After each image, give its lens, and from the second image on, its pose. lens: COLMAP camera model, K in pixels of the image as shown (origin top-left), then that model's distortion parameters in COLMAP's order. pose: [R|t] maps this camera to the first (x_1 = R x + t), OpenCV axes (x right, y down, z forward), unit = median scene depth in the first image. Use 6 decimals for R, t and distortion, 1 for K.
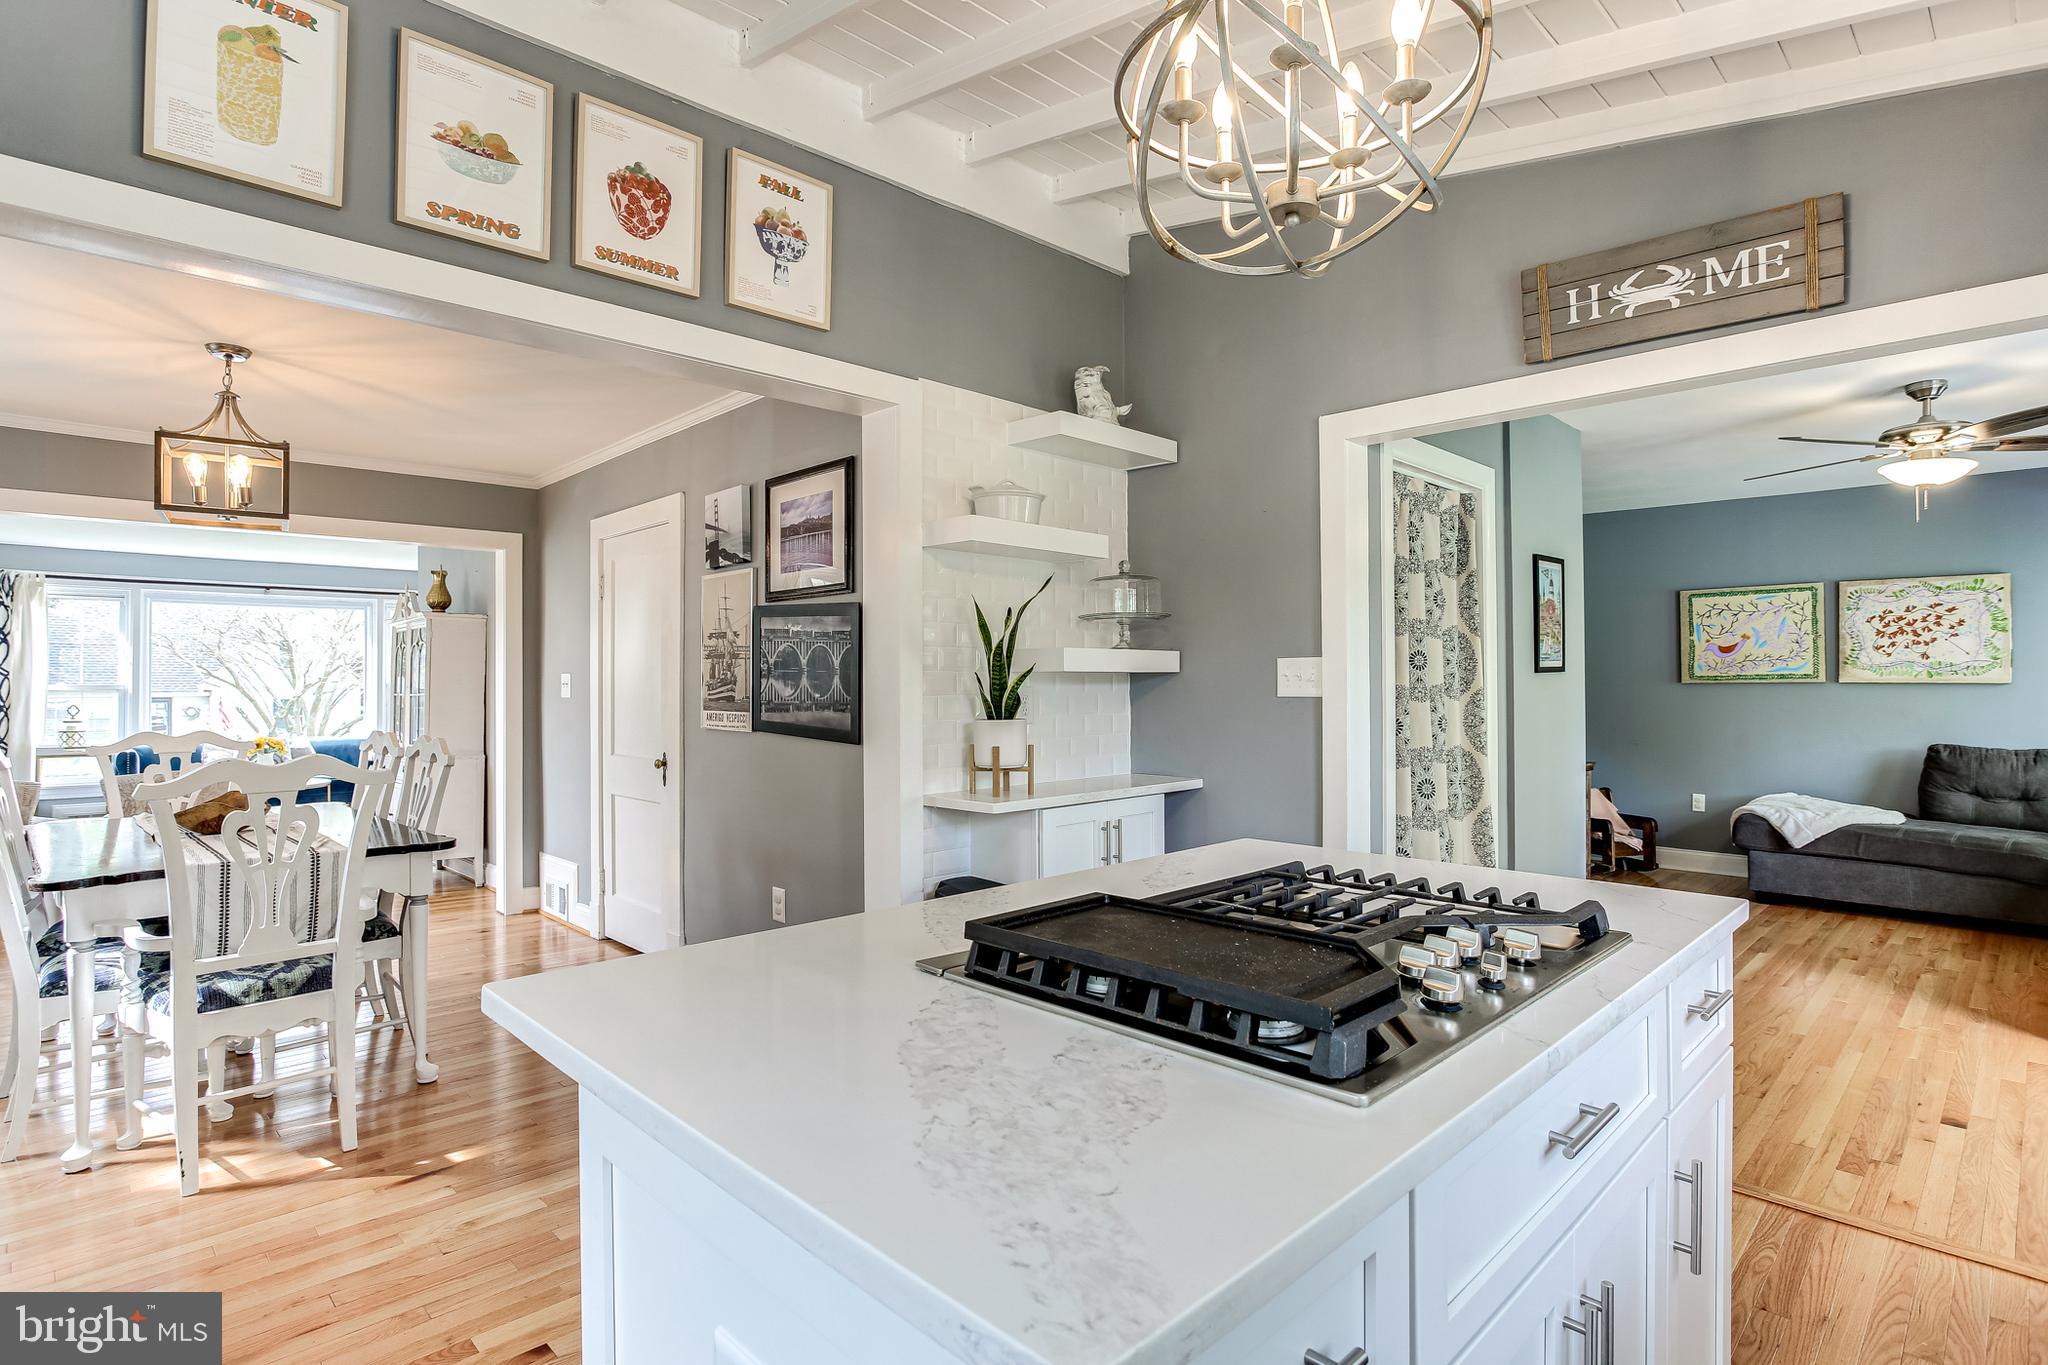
lens RADIAL K [[1025.8, 0, 1030.9], [0, 1025.8, 672.2], [0, 0, 1]] dist [-0.029536, 0.010511]
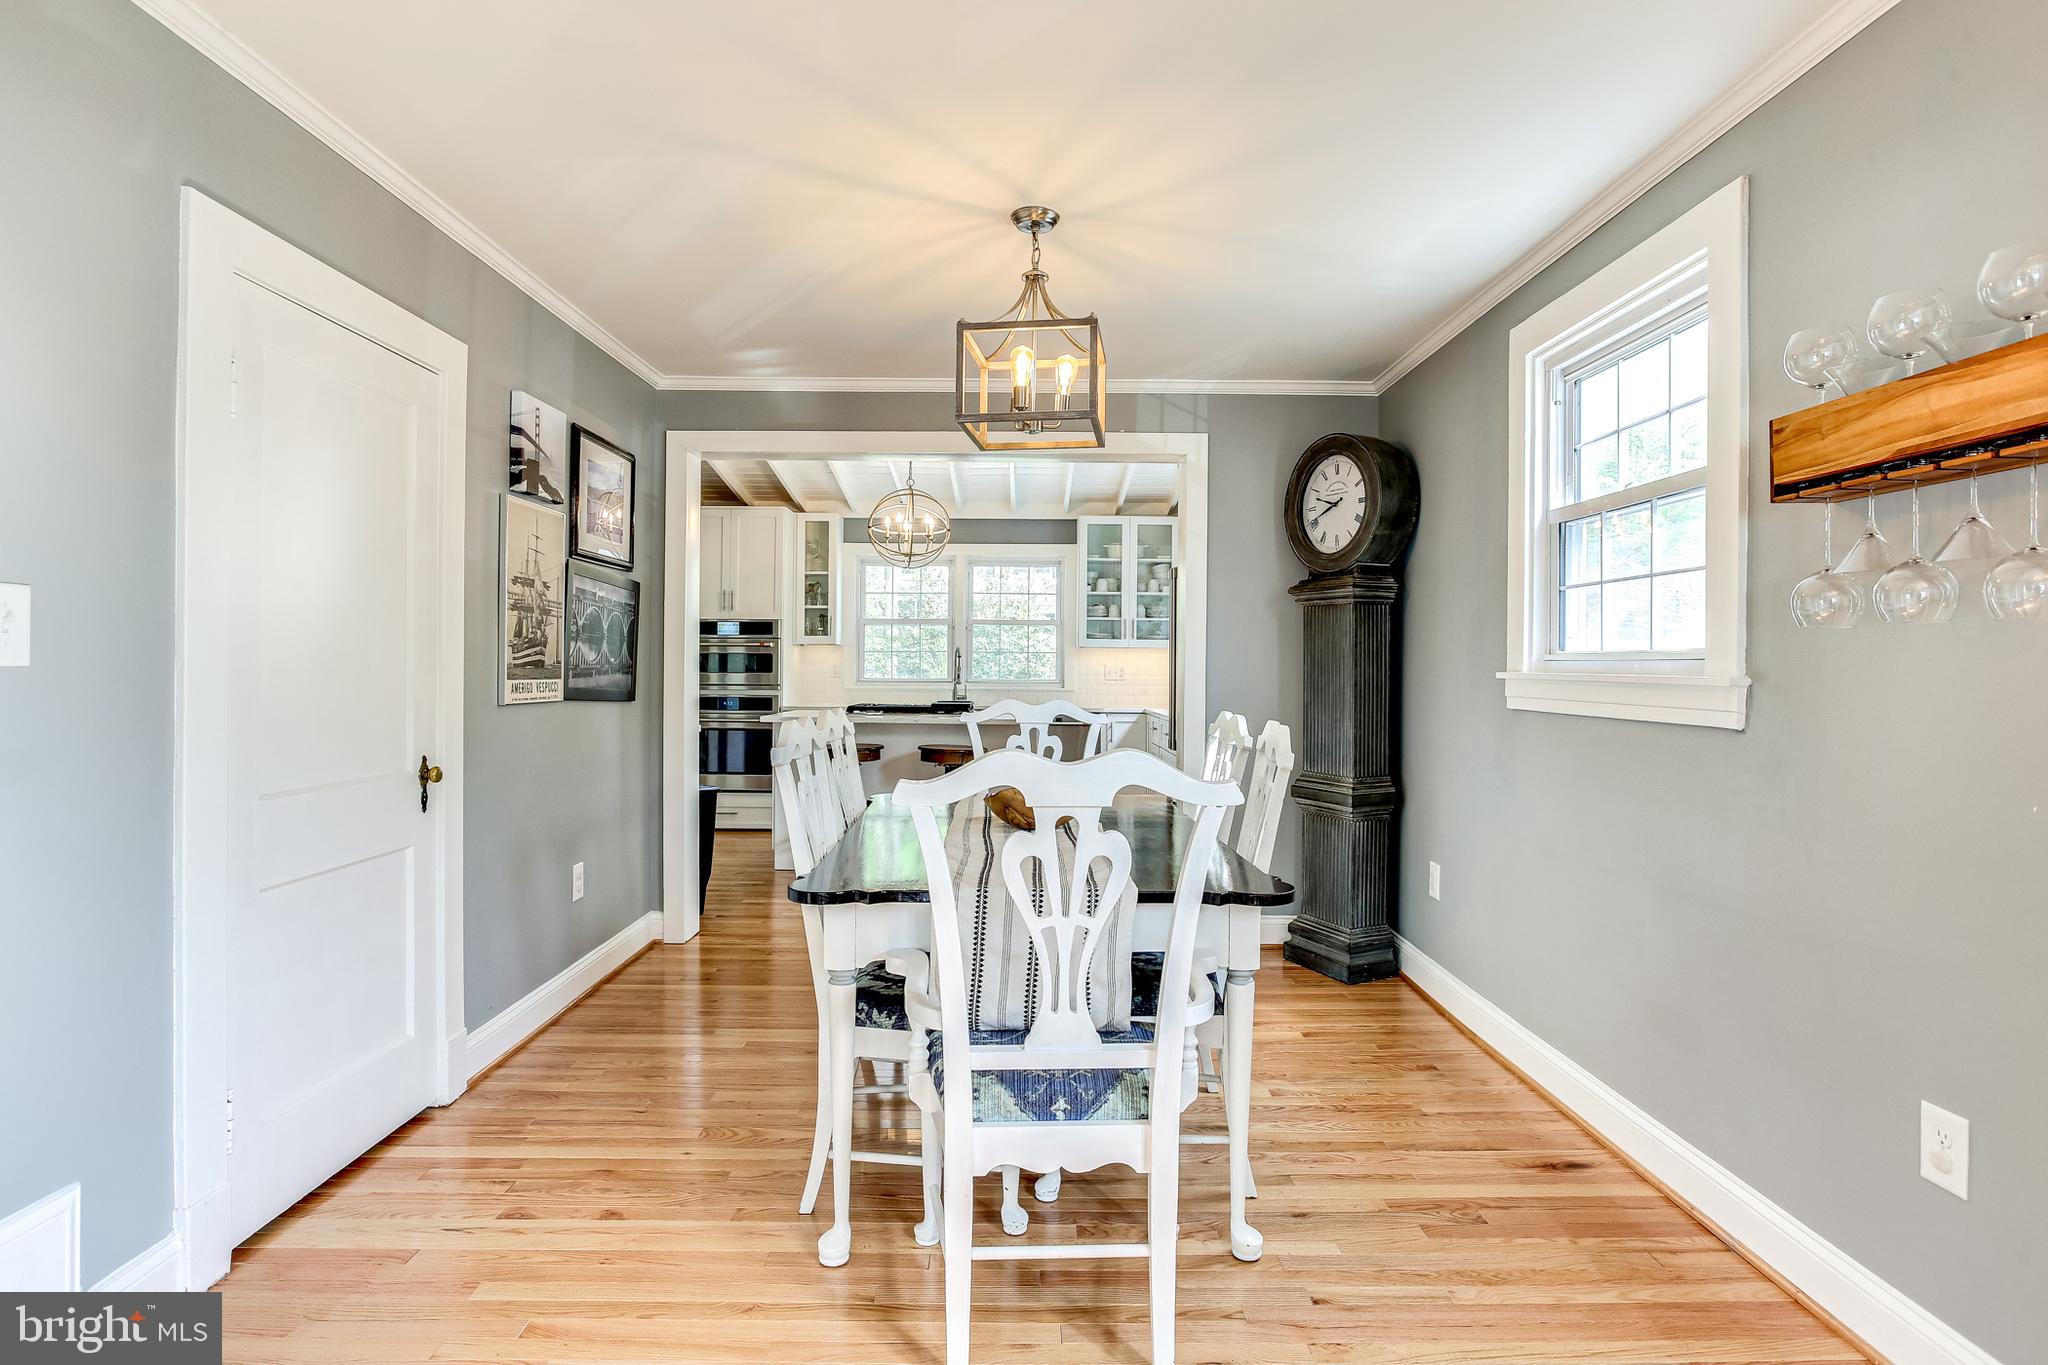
lens RADIAL K [[1025.8, 0, 1020.7], [0, 1025.8, 671.6], [0, 0, 1]] dist [-0.029536, 0.010511]
pose [[-0.713827, -0.004314, 0.700309, -1.079572], [-0.012951, 0.999891, -0.007042, 0.031500], [-0.700203, -0.014097, -0.713805, 1.252769]]
